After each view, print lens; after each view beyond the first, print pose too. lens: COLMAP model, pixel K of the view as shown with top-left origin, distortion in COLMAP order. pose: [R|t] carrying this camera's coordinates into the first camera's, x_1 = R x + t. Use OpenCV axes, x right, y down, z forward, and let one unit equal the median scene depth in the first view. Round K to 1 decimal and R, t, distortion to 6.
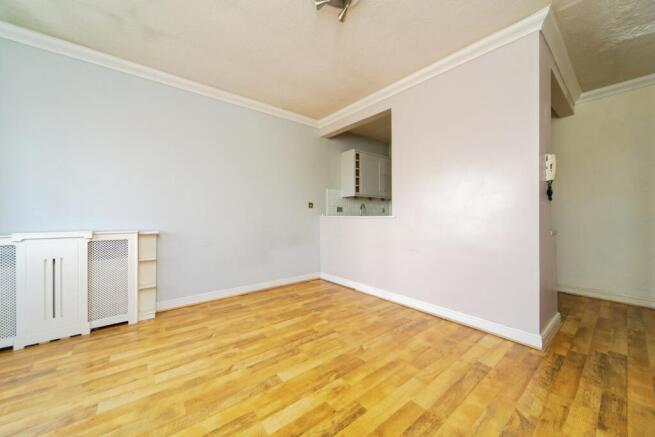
lens RADIAL K [[251.5, 0, 324.9], [0, 251.5, 213.3], [0, 0, 1]] dist [-0.001430, -0.000205]
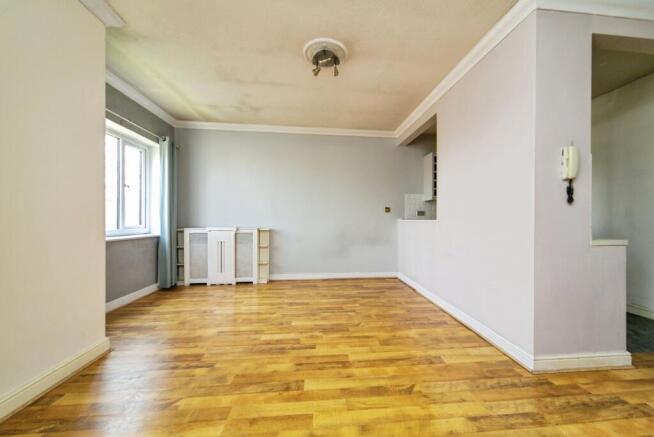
lens RADIAL K [[258.4, 0, 327.0], [0, 258.4, 218.5], [0, 0, 1]] dist [0.000620, 0.000106]
pose [[0.821460, 0.004928, -0.570244, 0.724853], [-0.000208, 0.999965, 0.008342, -0.006467], [0.570266, -0.006734, 0.821433, -0.151027]]
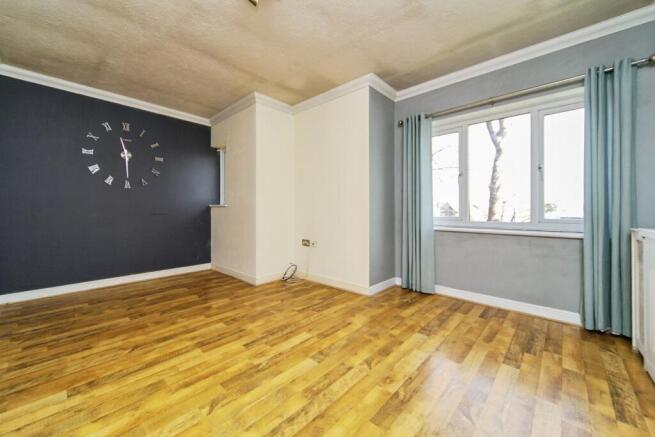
lens RADIAL K [[251.5, 0, 324.9], [0, 251.5, 213.3], [0, 0, 1]] dist [-0.001430, -0.000205]
pose [[-0.985517, 0.003718, -0.169536, -0.036935], [0.003943, 0.999992, -0.000995, 0.021588], [0.169531, -0.001649, -0.985524, 1.638507]]
